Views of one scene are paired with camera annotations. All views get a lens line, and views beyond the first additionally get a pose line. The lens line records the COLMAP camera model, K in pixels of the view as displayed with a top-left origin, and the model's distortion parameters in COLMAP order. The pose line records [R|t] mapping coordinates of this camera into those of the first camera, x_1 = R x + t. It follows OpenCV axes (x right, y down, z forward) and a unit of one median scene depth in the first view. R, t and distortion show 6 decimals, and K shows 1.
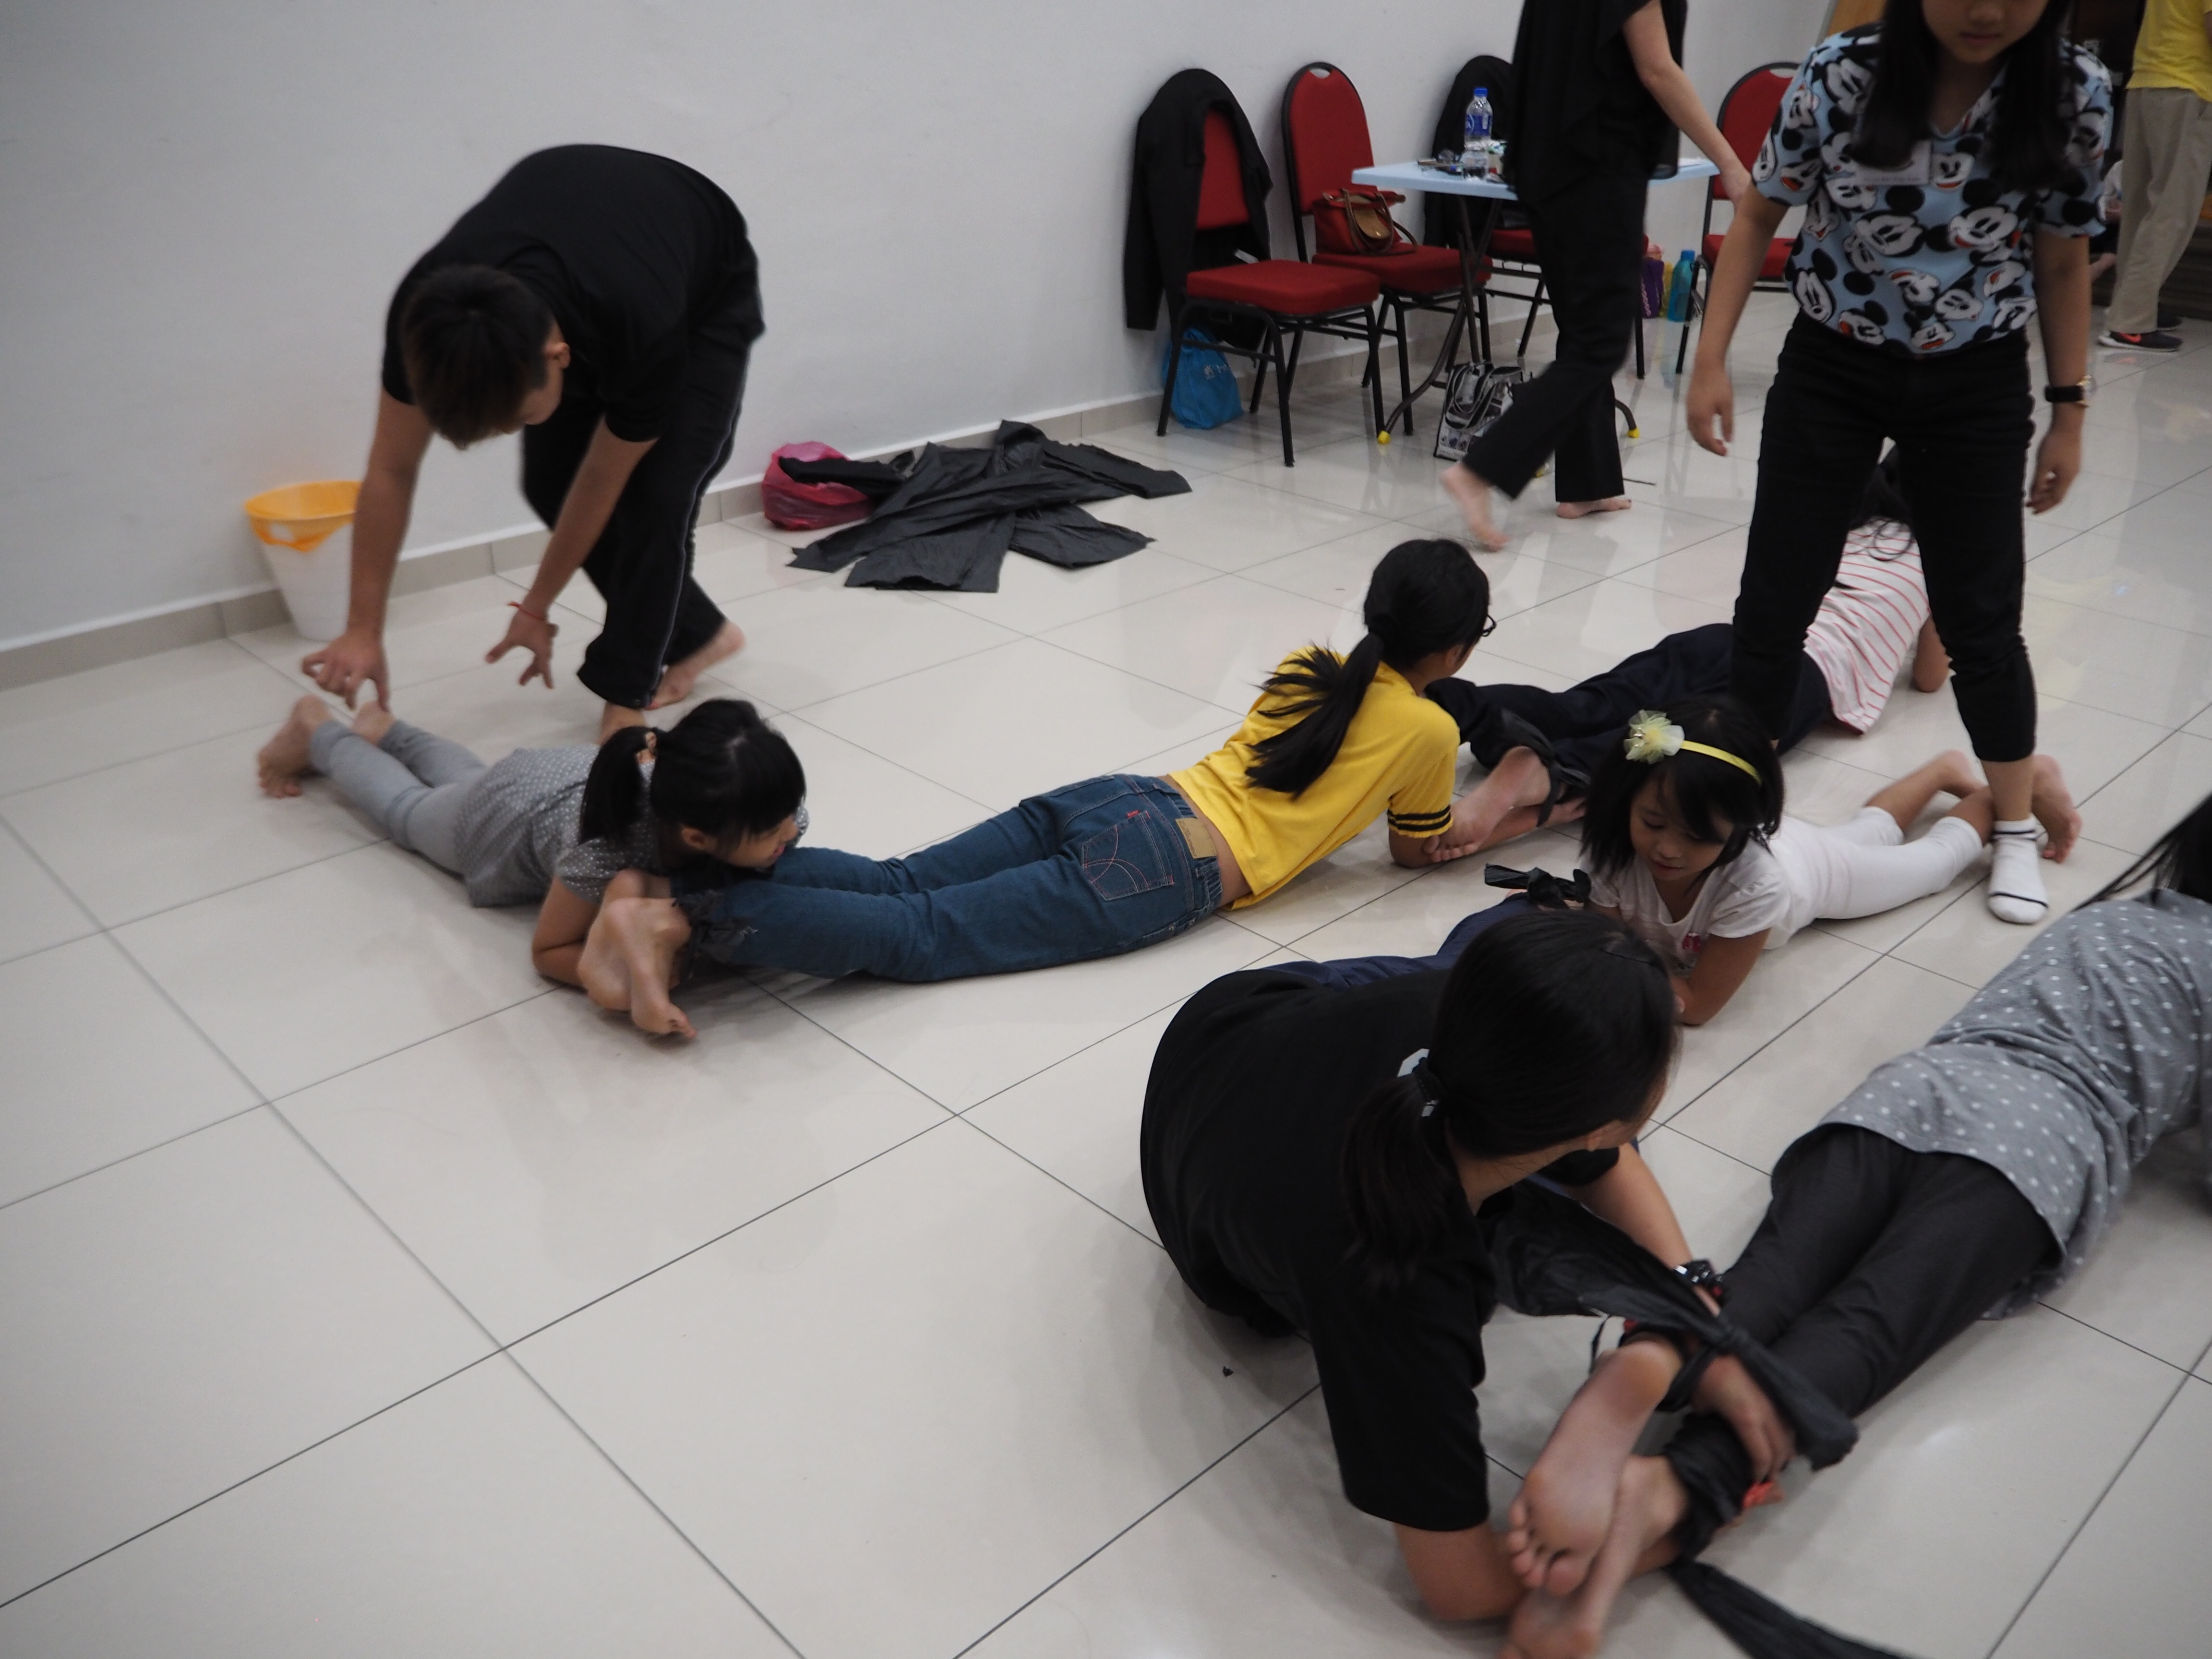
lens RADIAL K [[1851.2, 0, 1106.0], [0, 1851.2, 829.5], [0, 0, 1]] dist [-0.006977, -0.001054]
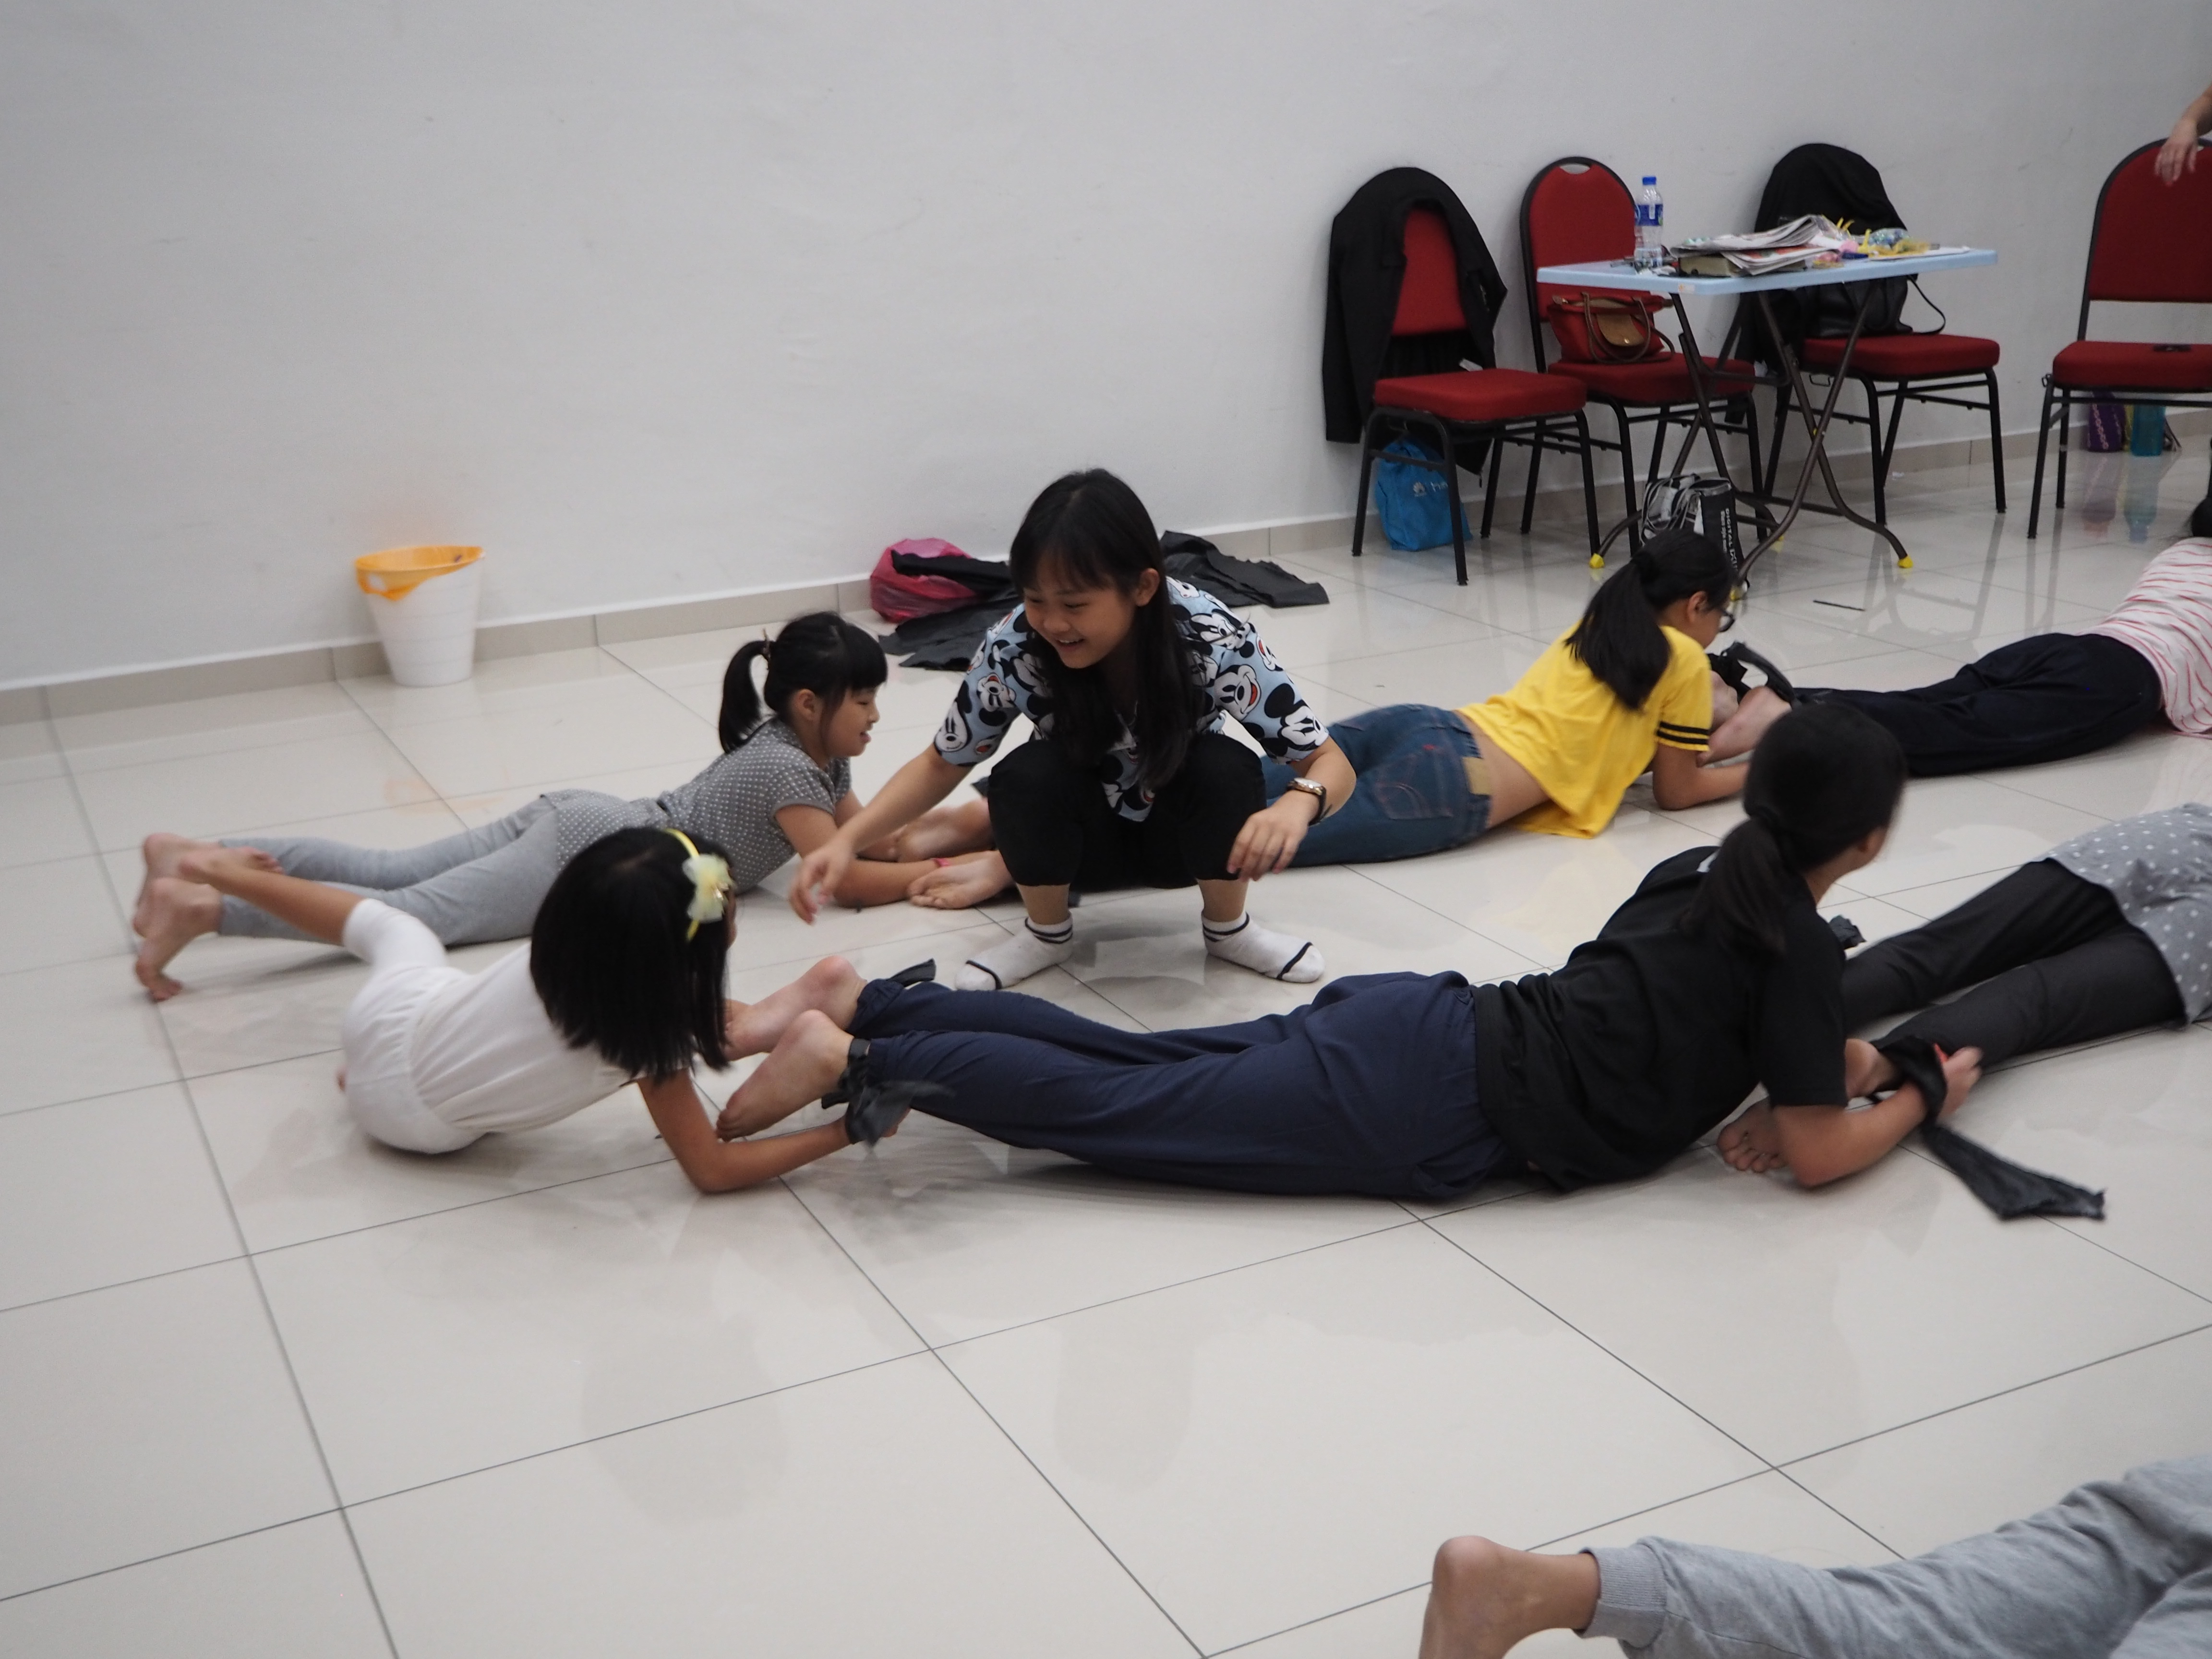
lens RADIAL K [[2544.5, 0, 1106.0], [0, 2544.5, 829.5], [0, 0, 1]] dist [0.067743, -0.026056]
pose [[0.950362, 0.053556, -0.306502, 0.311542], [-0.098596, 0.986146, -0.133401, 0.102358], [0.295111, 0.156999, 0.942476, -0.203590]]
